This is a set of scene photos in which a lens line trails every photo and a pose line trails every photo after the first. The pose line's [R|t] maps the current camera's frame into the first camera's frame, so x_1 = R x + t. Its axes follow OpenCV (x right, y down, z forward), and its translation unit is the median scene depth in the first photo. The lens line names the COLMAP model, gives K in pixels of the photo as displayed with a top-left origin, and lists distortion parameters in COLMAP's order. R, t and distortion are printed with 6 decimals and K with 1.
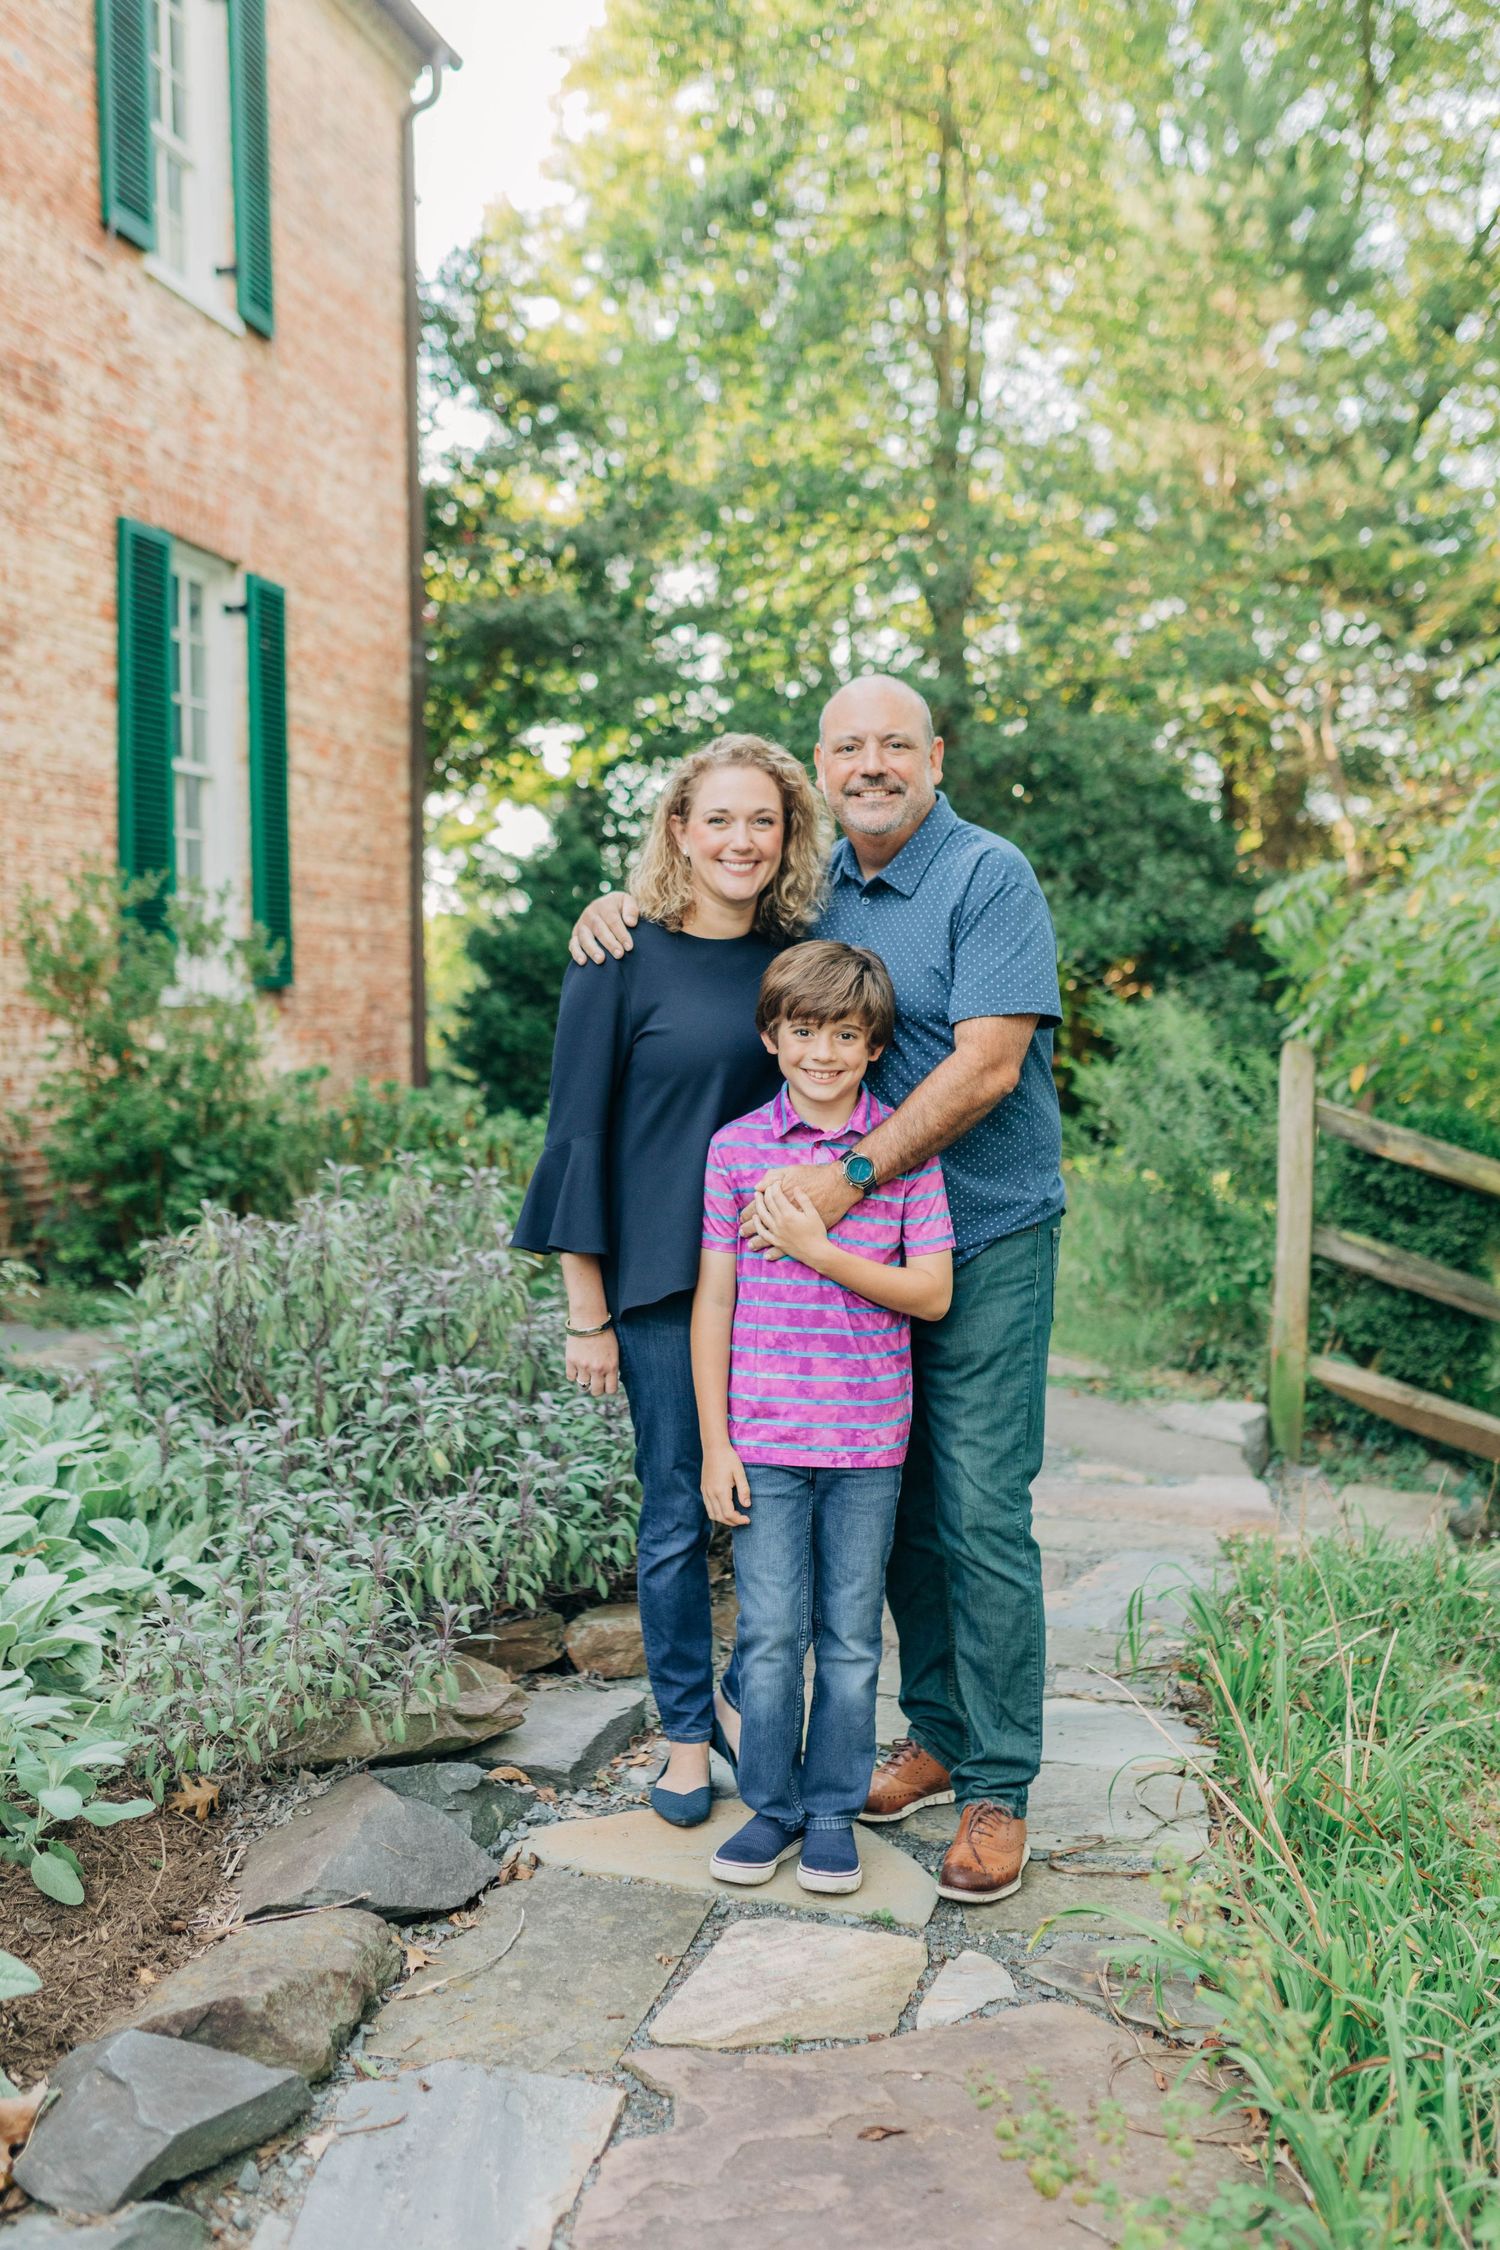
lens RADIAL K [[2234.0, 0, 784.3], [0, 2234.0, 1133.8], [0, 0, 1]] dist [-0.023388, 0.000000]
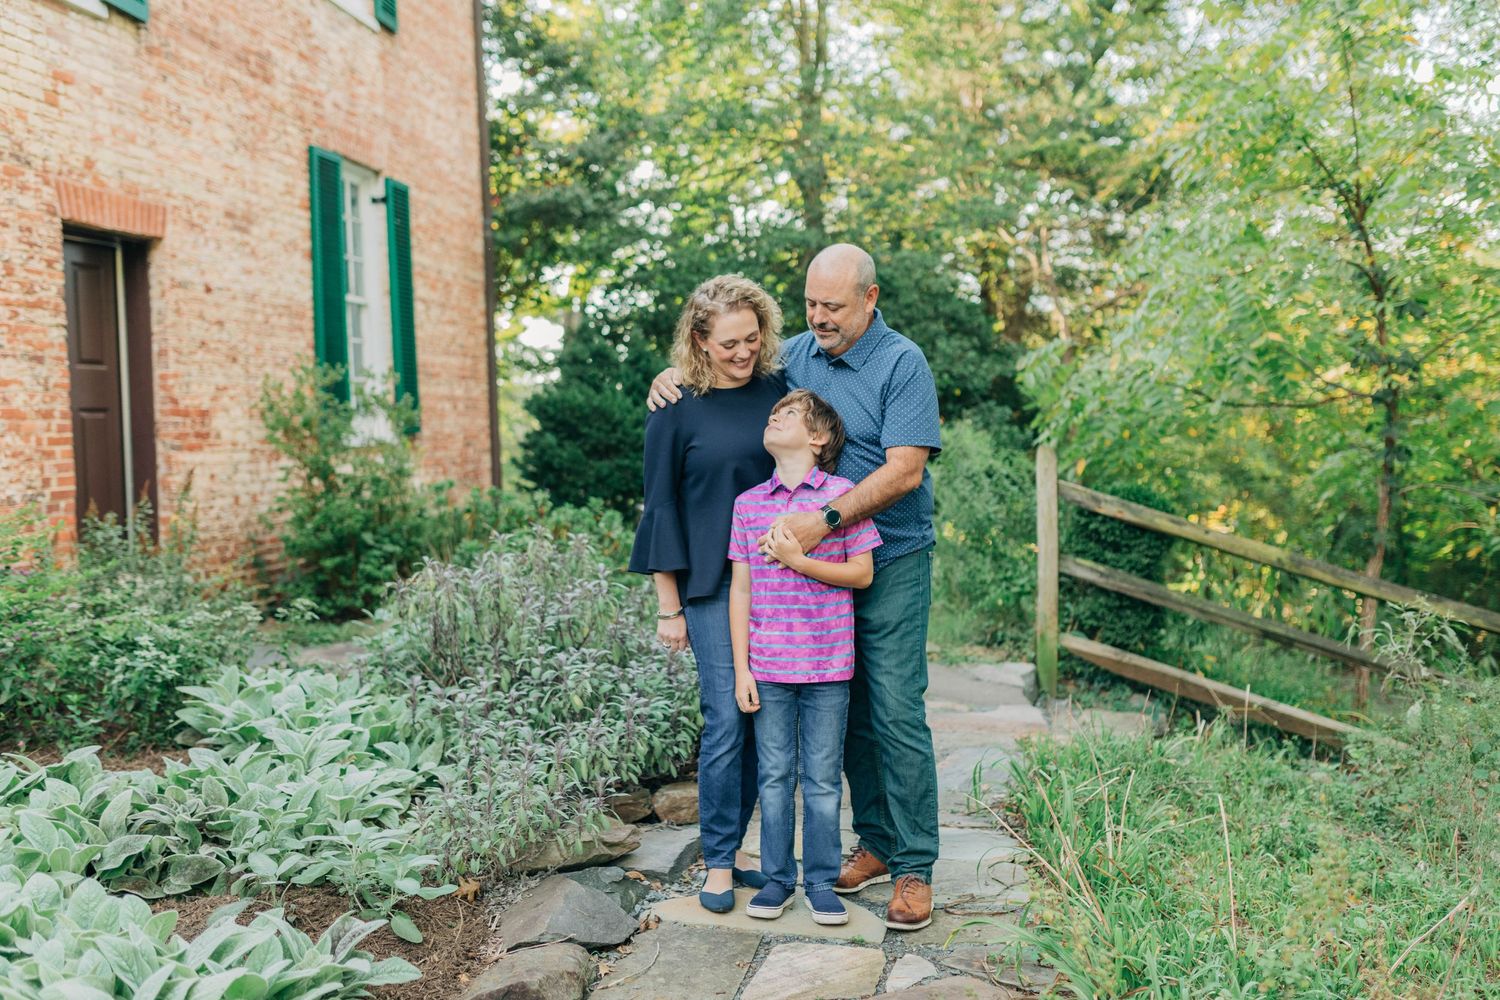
lens RADIAL K [[1429.3, 0, 774.1], [0, 1429.3, 492.4], [0, 0, 1]] dist [-0.017462, 0.000000]
pose [[0.998167, -0.032401, 0.051110, -0.023034], [0.033340, 0.999288, -0.017640, 0.004278], [-0.050502, 0.019311, 0.998537, -0.047097]]
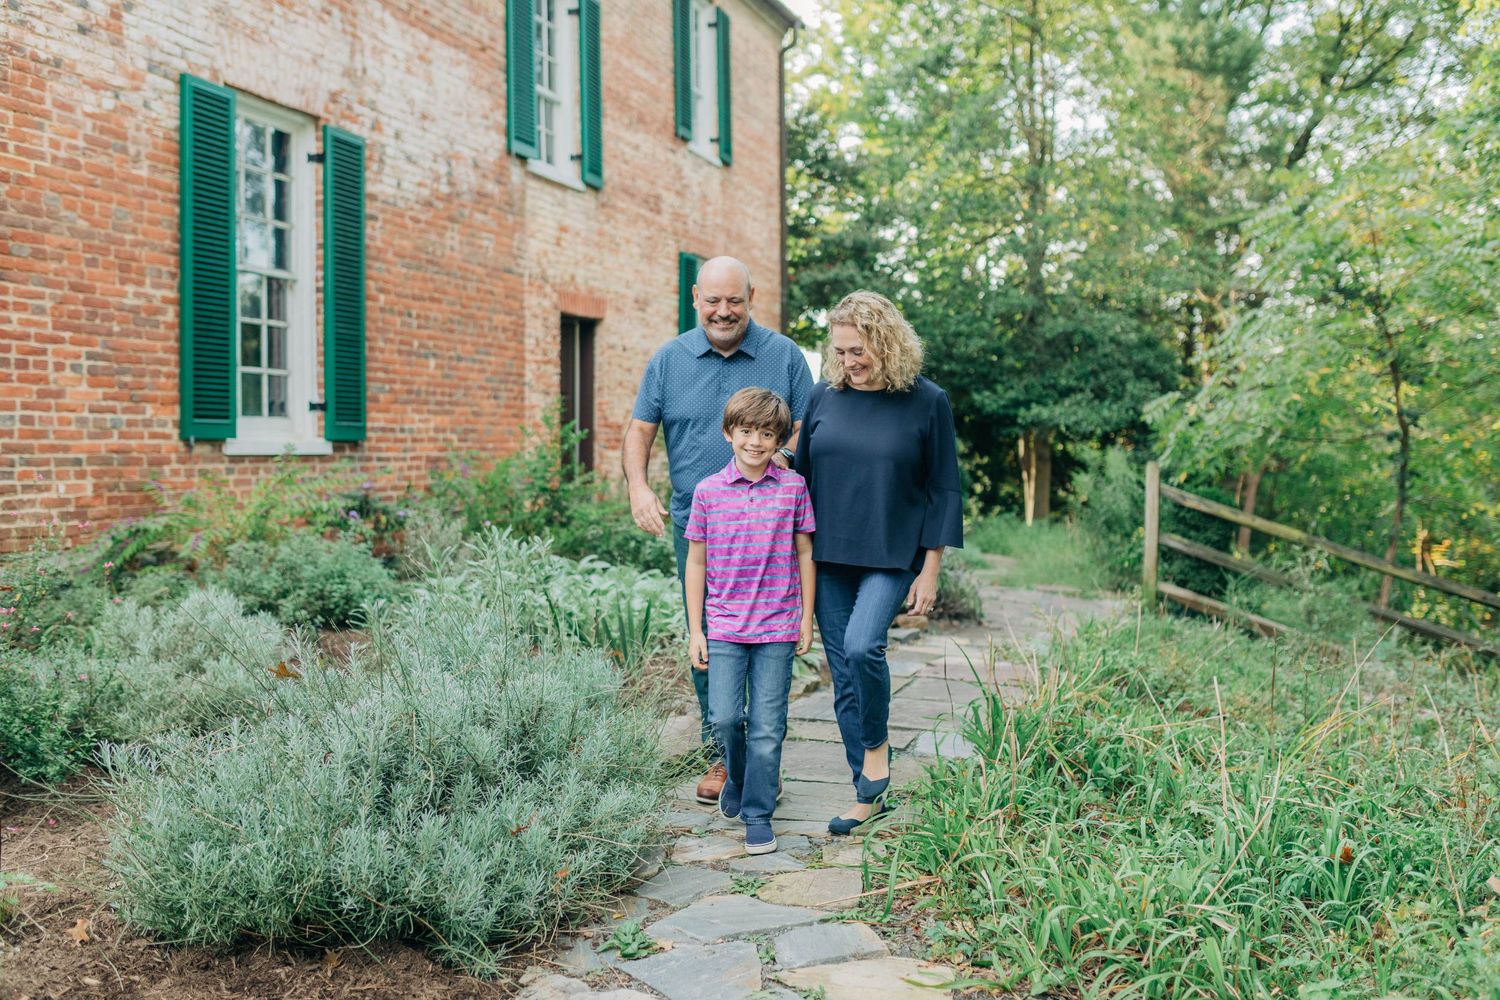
lens RADIAL K [[1429.3, 0, 772.8], [0, 1429.3, 516.3], [0, 0, 1]] dist [-0.017462, 0.000000]
pose [[0.992572, 0.003233, -0.121613, -0.005792], [-0.005641, 0.999795, -0.019462, 0.043941], [0.121525, 0.020003, 0.992387, -0.541931]]
